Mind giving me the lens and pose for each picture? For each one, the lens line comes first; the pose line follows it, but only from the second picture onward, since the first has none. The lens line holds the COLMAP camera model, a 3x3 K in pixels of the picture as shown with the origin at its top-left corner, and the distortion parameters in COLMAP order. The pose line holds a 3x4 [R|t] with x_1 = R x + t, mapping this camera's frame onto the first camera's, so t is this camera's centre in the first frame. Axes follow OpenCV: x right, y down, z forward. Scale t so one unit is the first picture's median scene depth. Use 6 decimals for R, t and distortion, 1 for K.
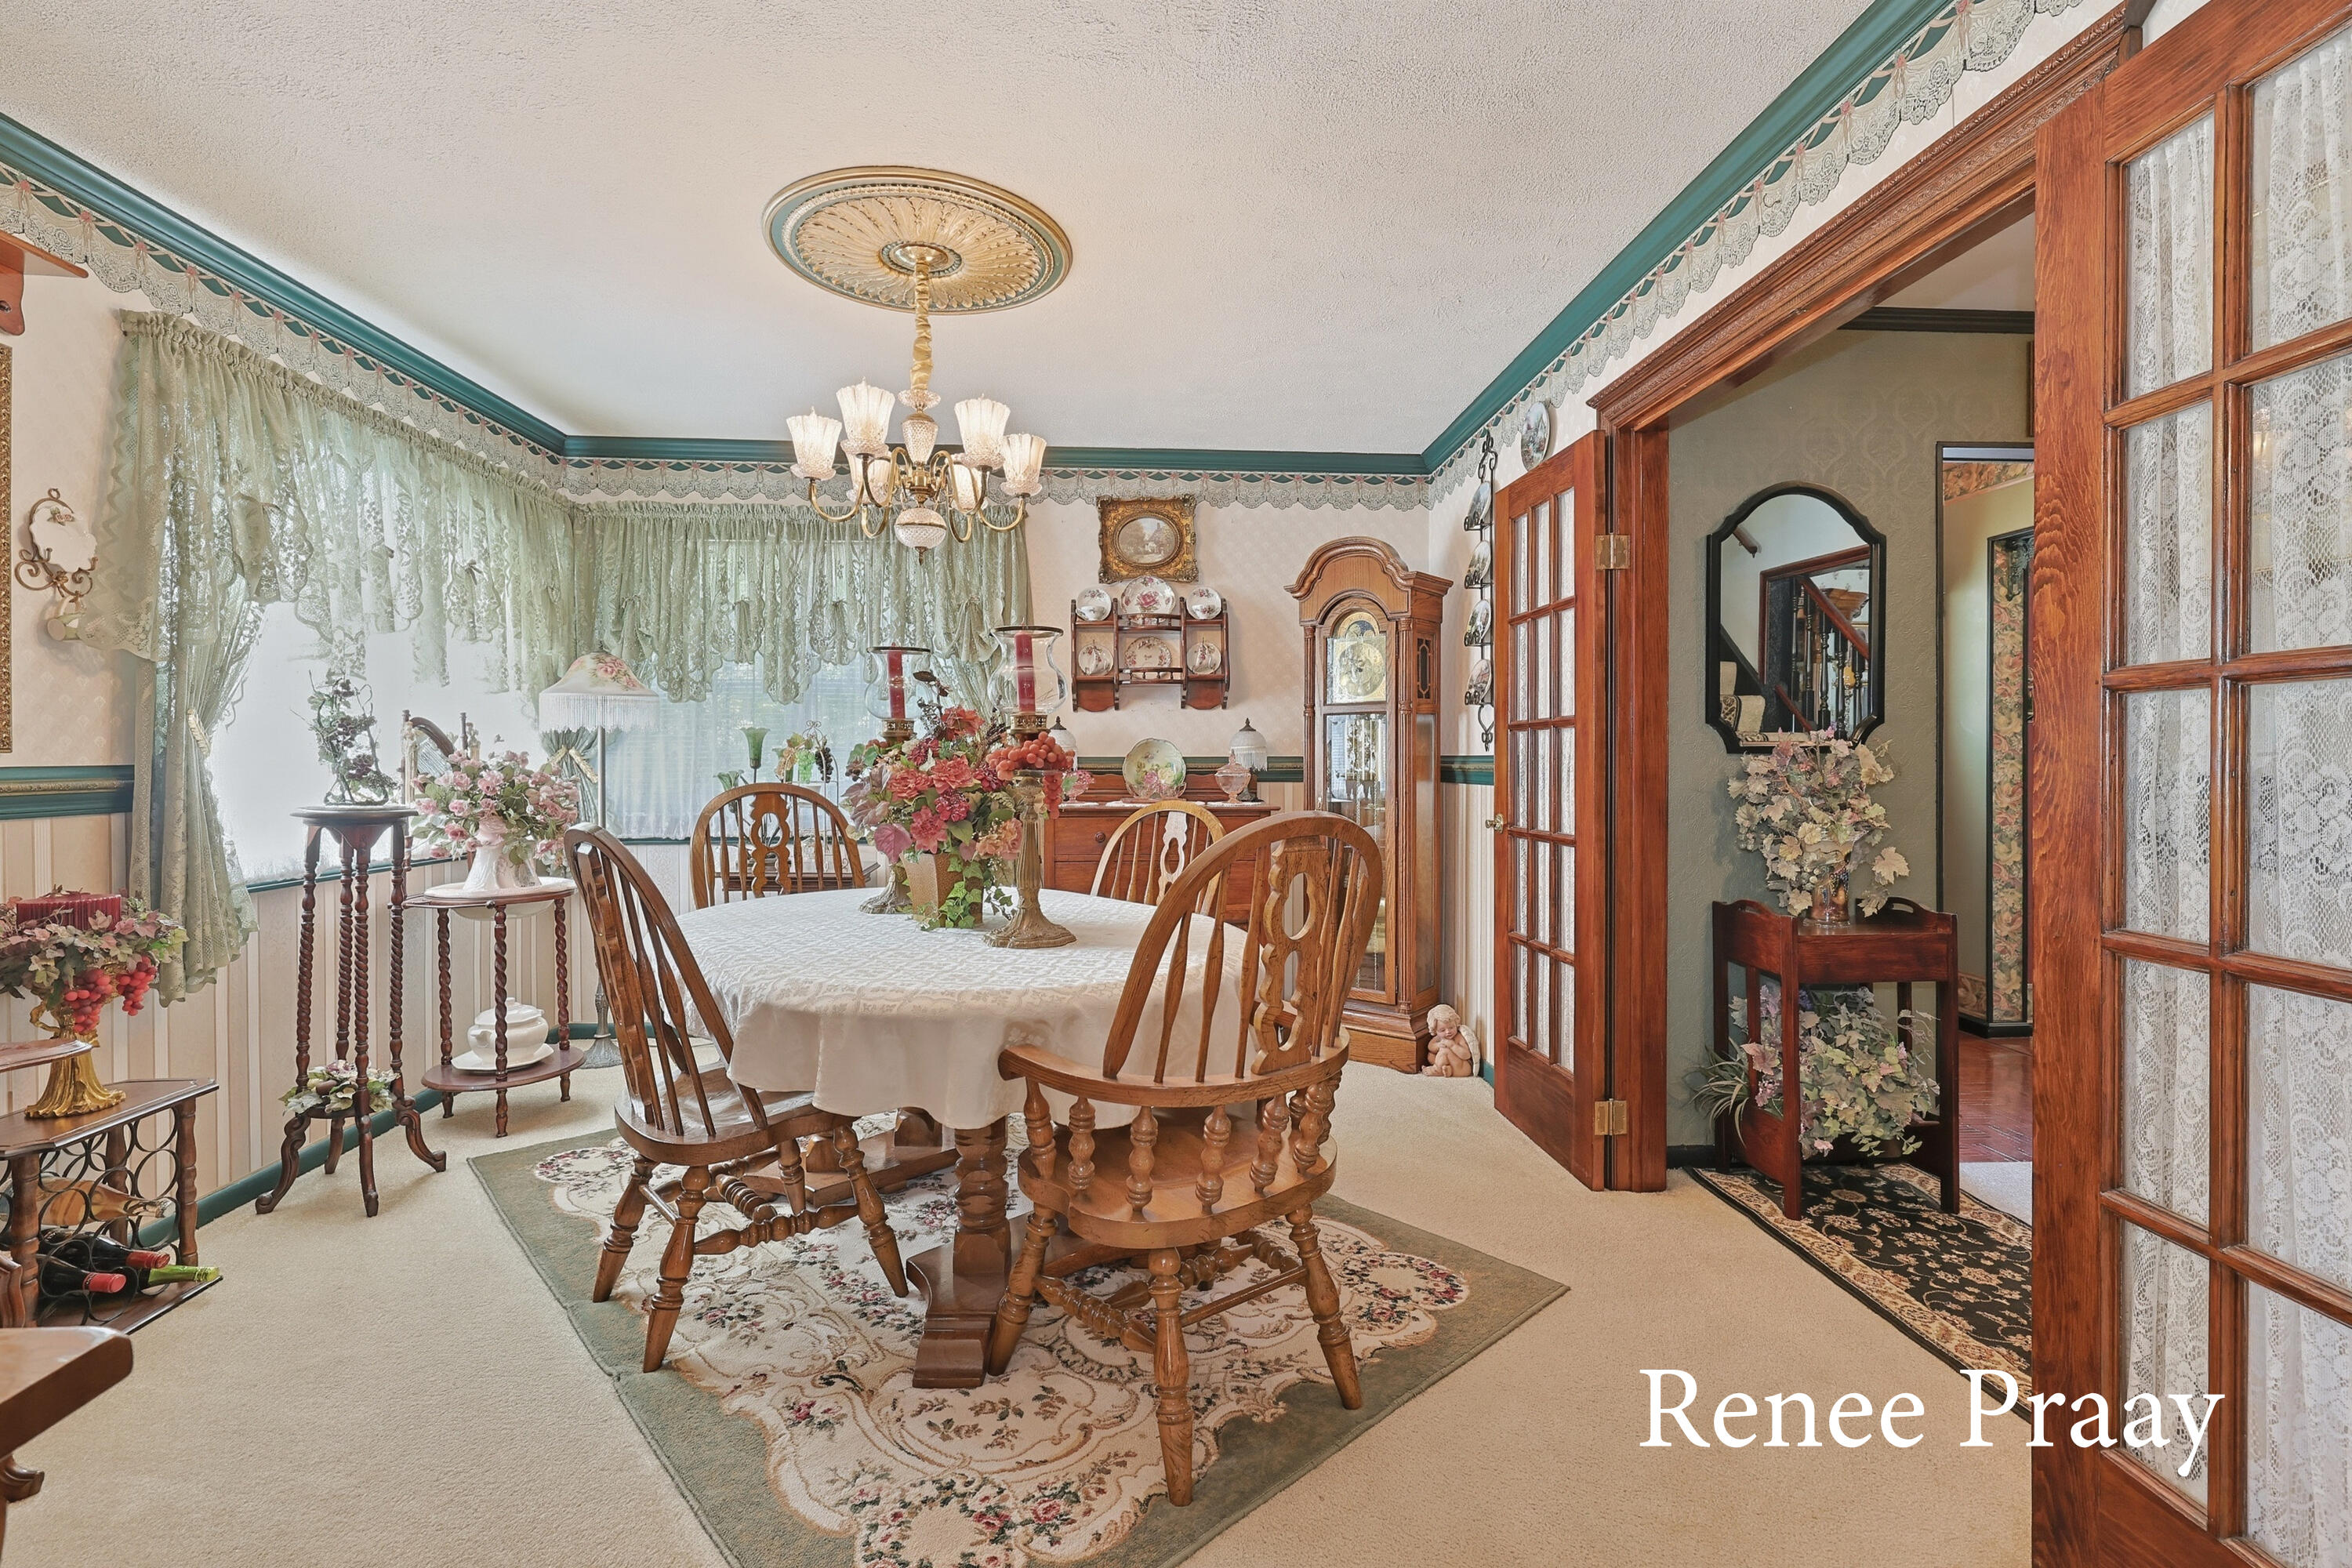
lens RADIAL K [[1062.3, 0, 1172.8], [0, 1062.3, 766.4], [0, 0, 1]] dist [0.000761, 0.000669]
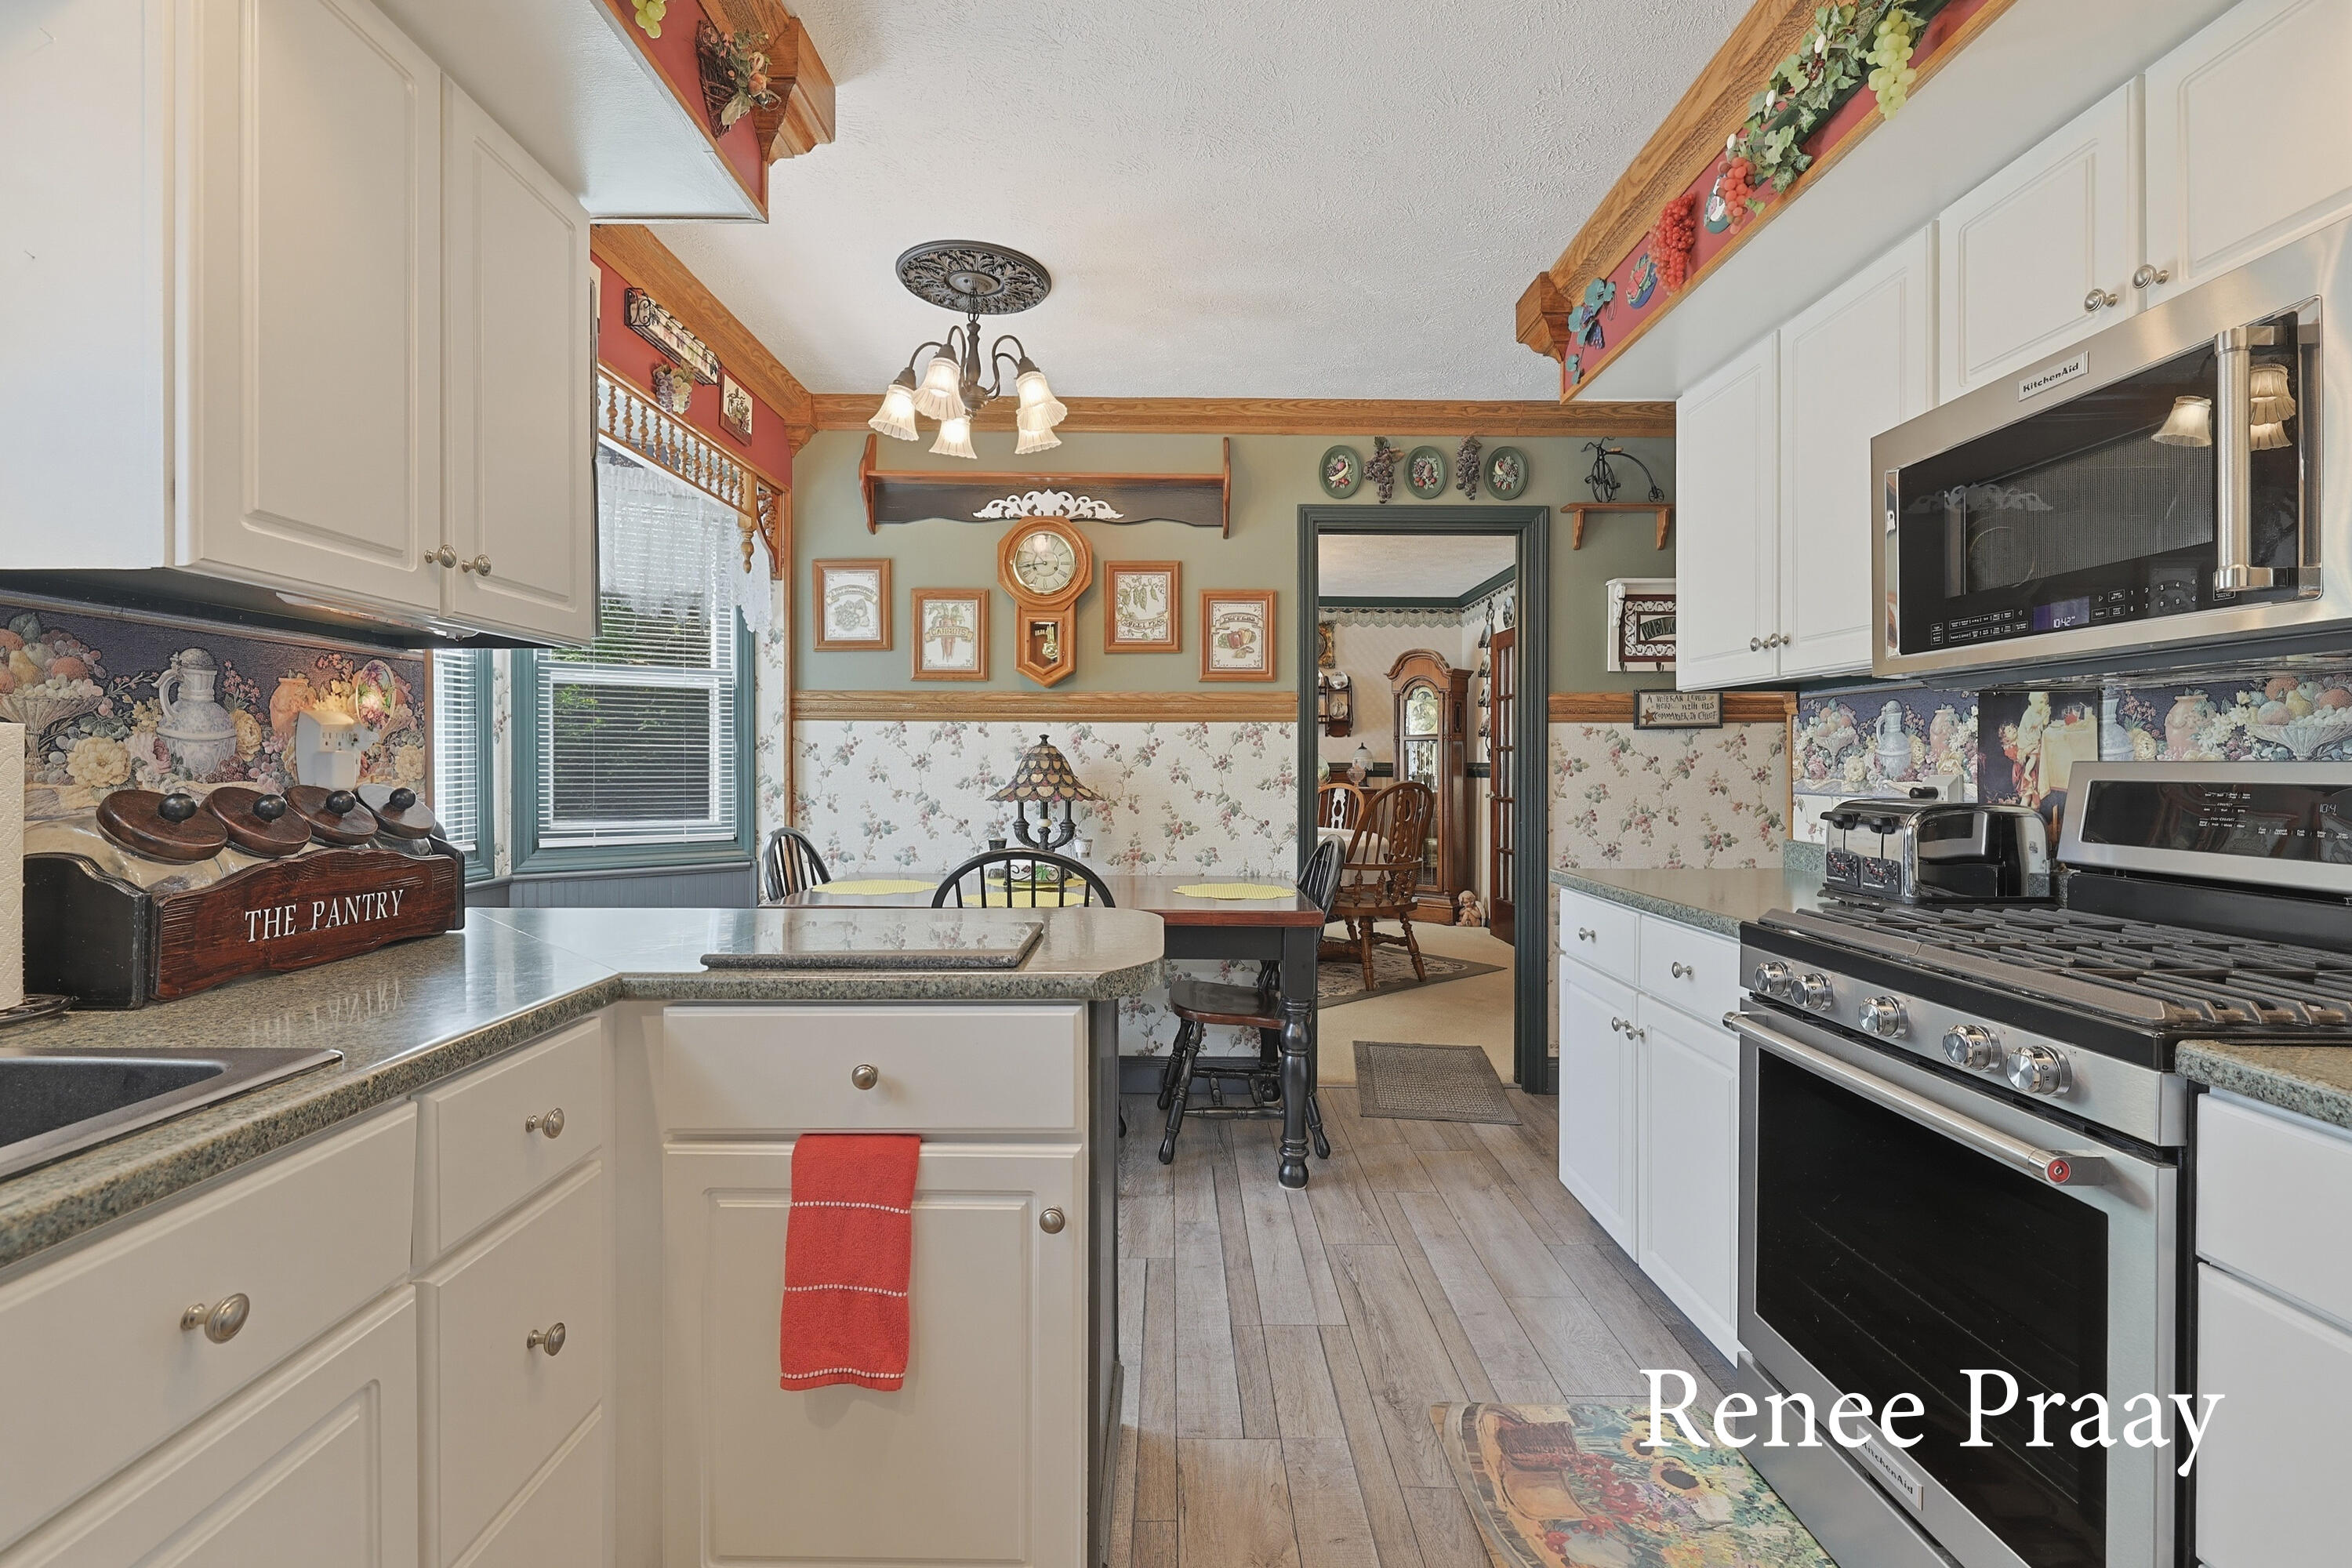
lens RADIAL K [[1062.3, 0, 1186.6], [0, 1062.3, 760.5], [0, 0, 1]] dist [0.000761, 0.000669]
pose [[0.999398, 0.005200, -0.034294, -0.180679], [-0.005589, 0.999921, -0.011270, 0.009804], [0.034233, 0.011455, 0.999348, -0.902600]]
